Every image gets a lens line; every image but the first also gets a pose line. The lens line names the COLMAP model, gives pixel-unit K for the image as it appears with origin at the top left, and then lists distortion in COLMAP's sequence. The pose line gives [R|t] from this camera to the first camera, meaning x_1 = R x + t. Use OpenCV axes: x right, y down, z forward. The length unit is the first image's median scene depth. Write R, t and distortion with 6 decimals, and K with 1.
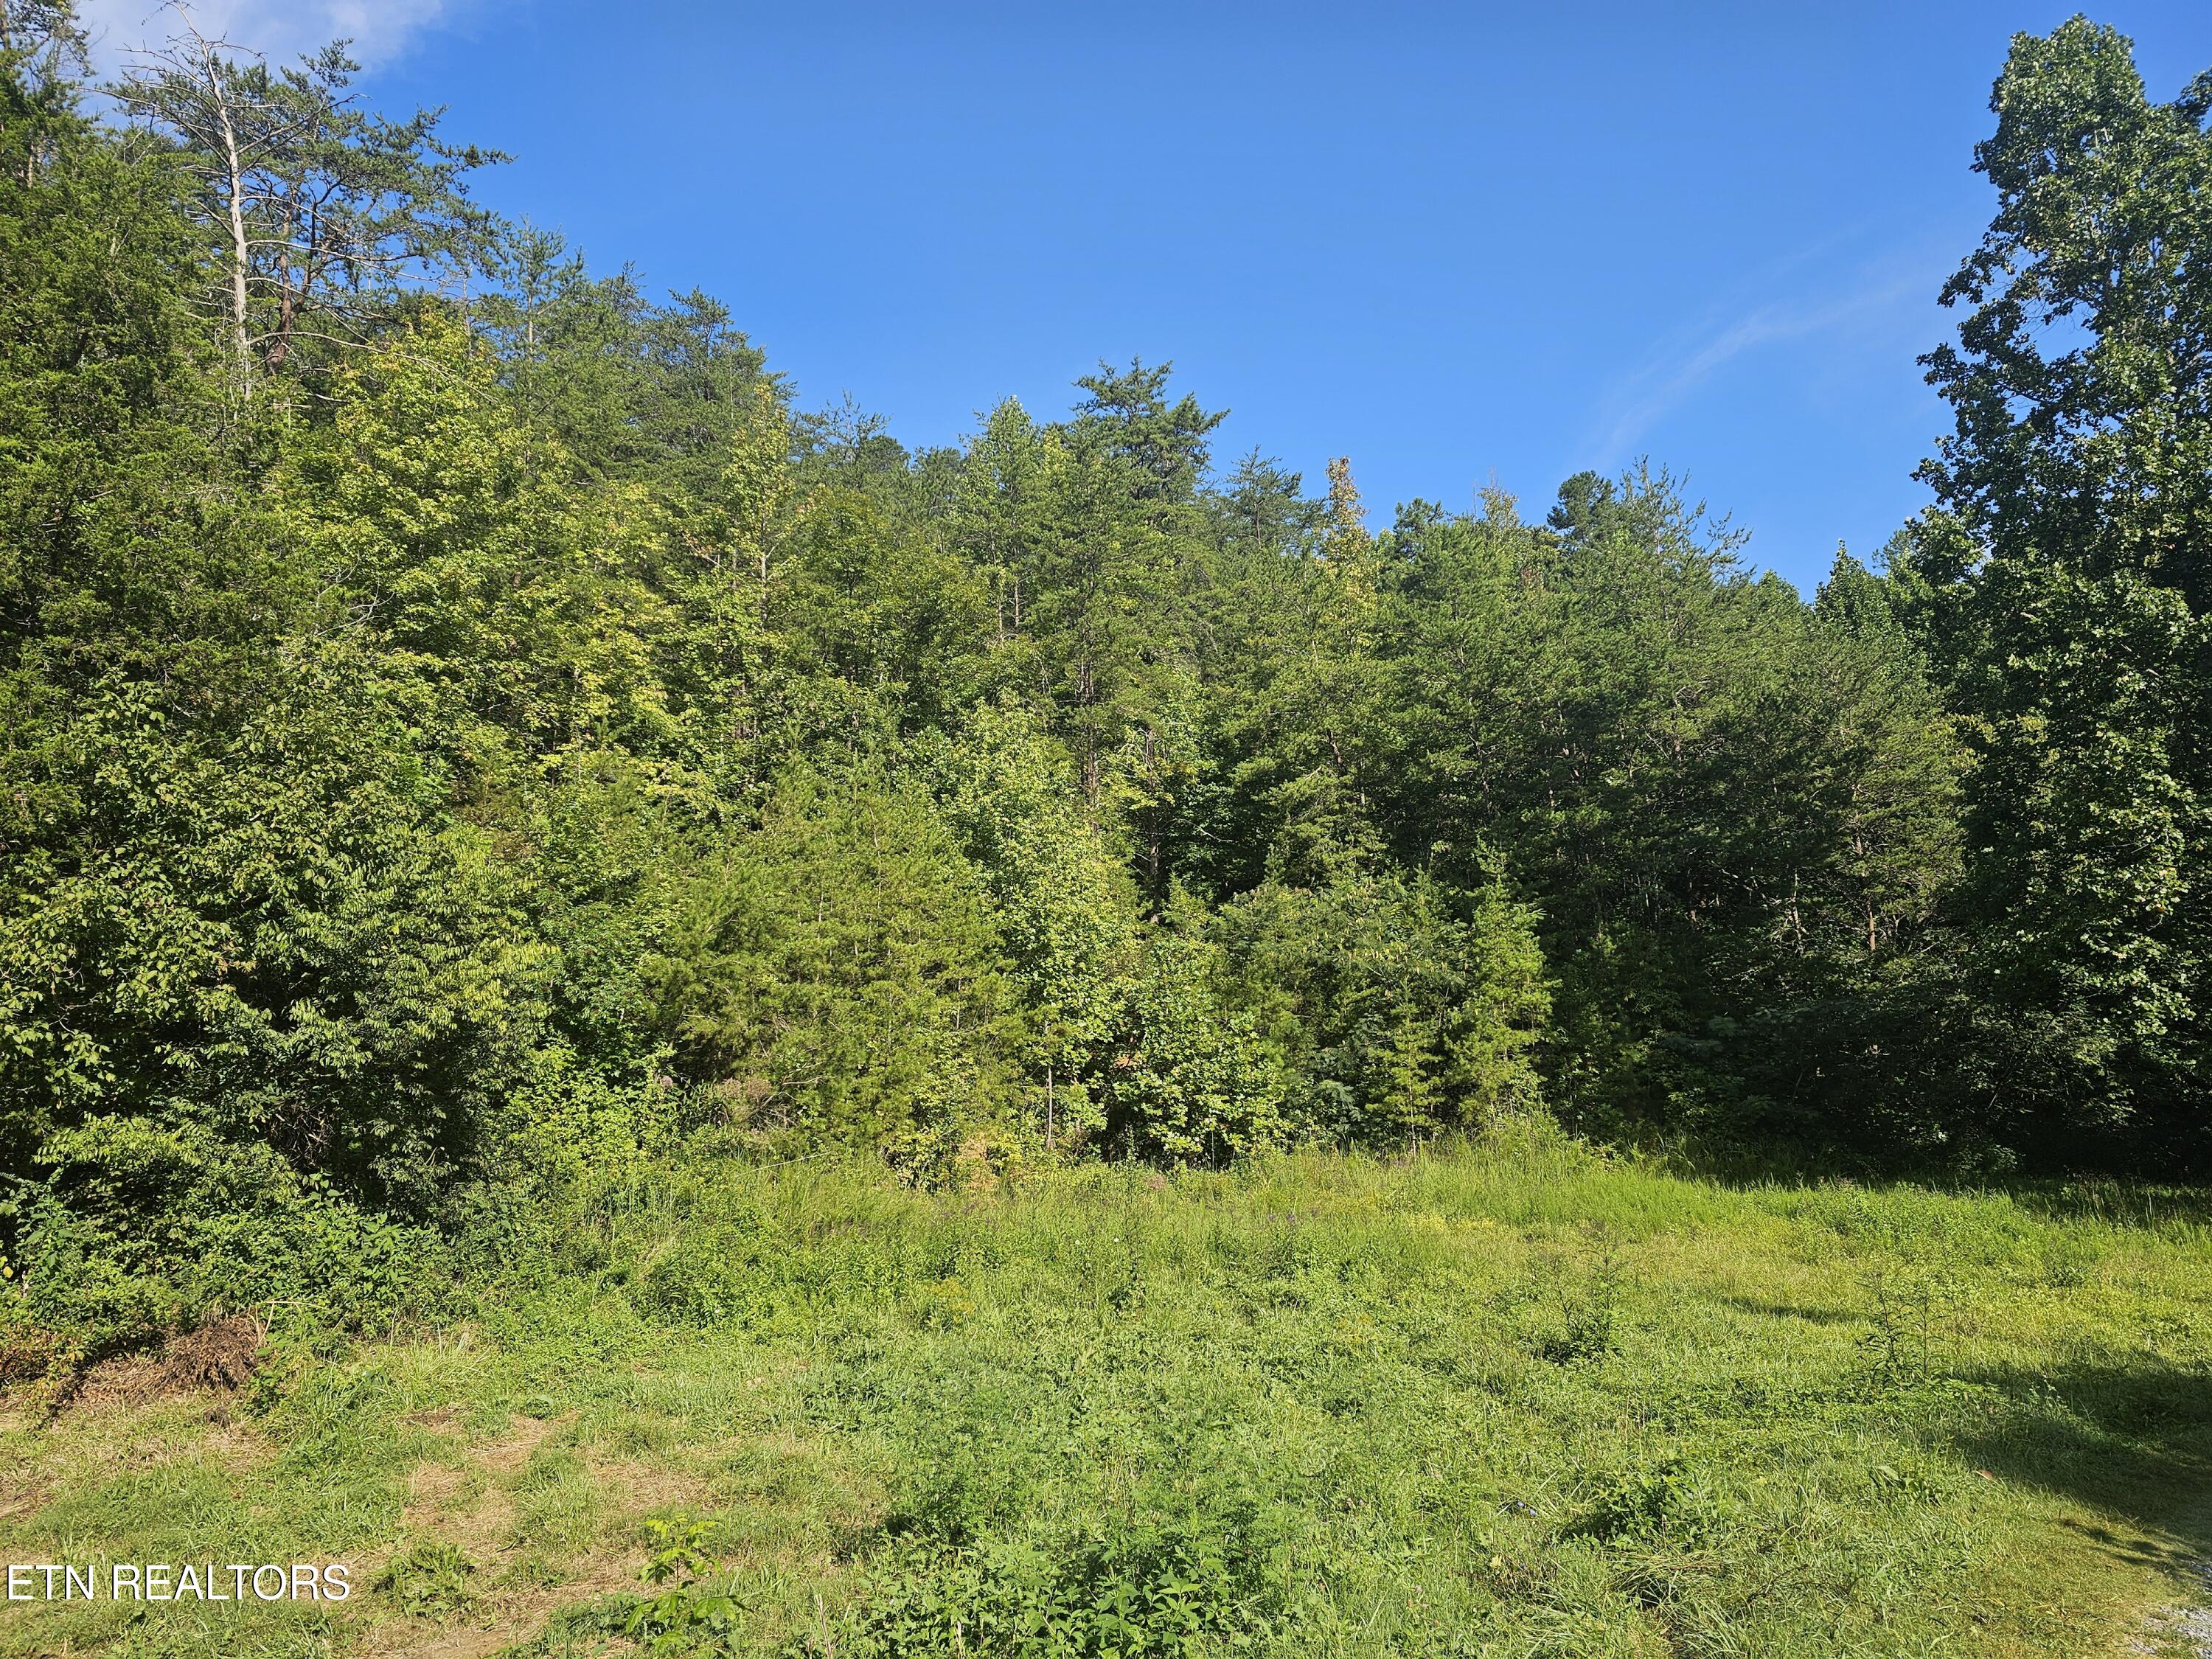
lens RADIAL K [[1463.9, 0, 1162.1], [0, 1463.9, 805.9], [0, 0, 1]] dist [0.121362, -0.119938]
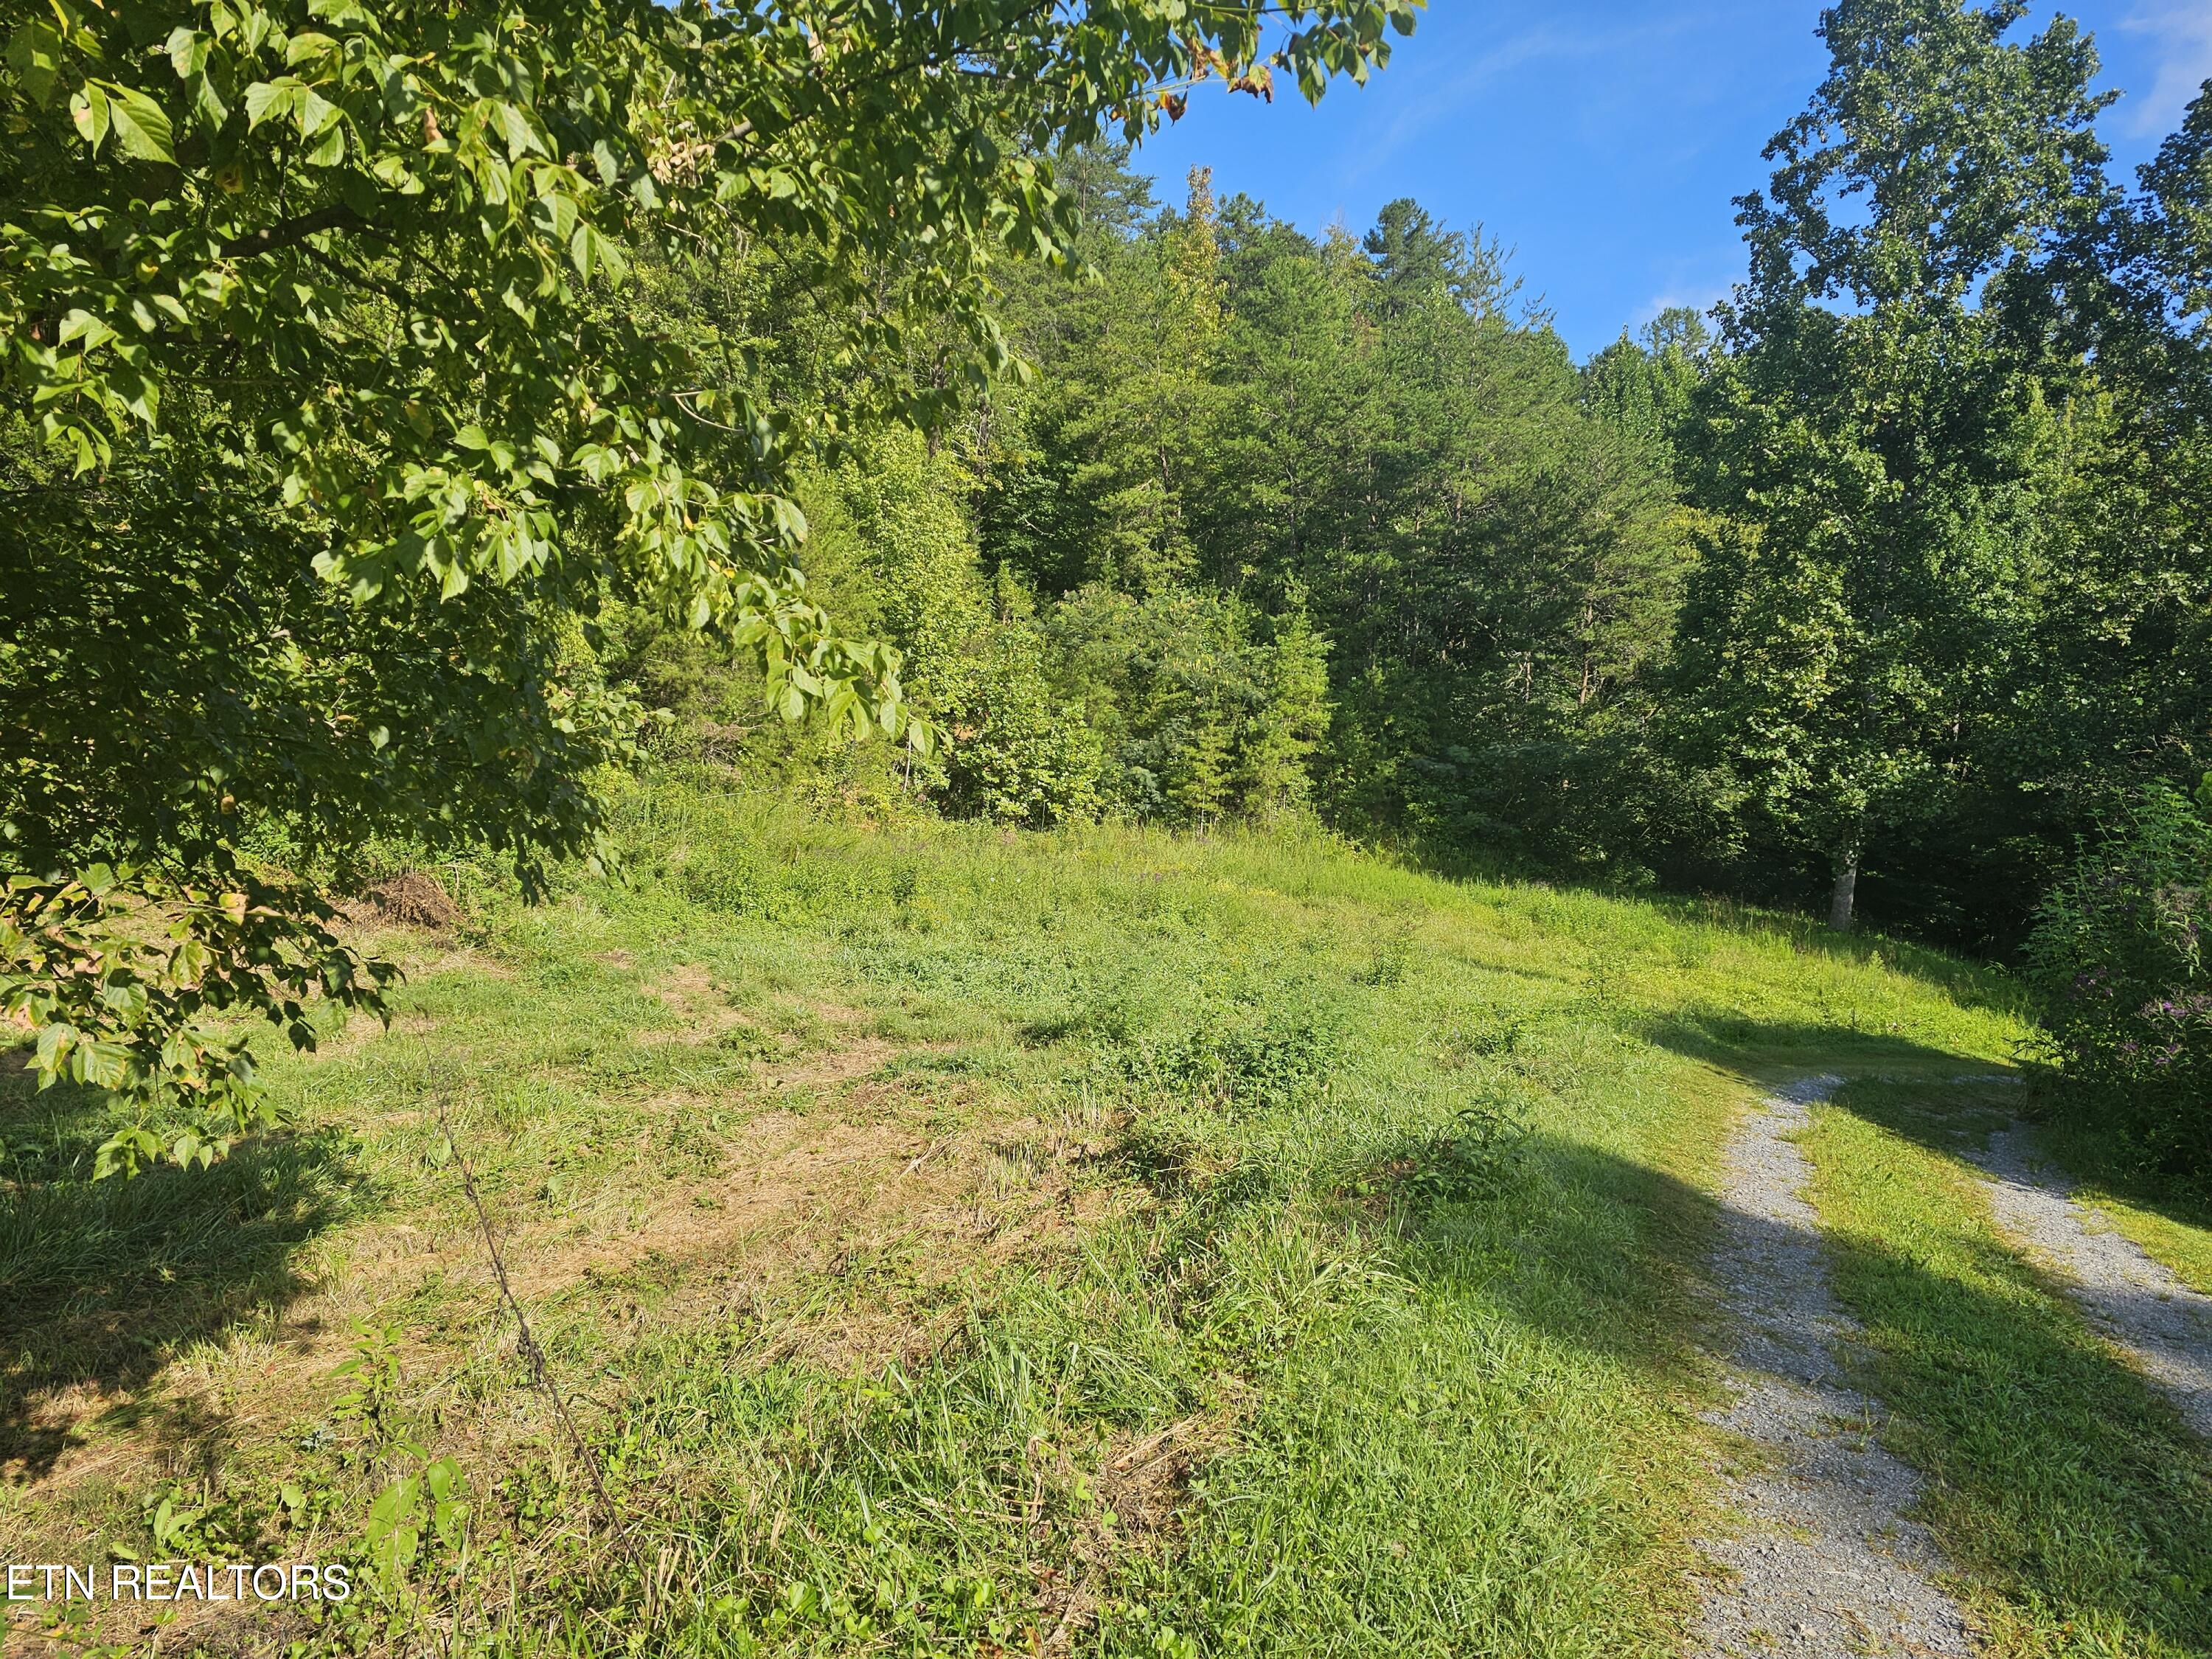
lens RADIAL K [[1463.9, 0, 1162.1], [0, 1463.9, 805.9], [0, 0, 1]] dist [0.121362, -0.119938]
pose [[0.975533, 0.099009, 0.196295, -0.092203], [-0.140097, 0.968050, 0.207973, -0.026598], [-0.169432, -0.230385, 0.958236, -0.116908]]
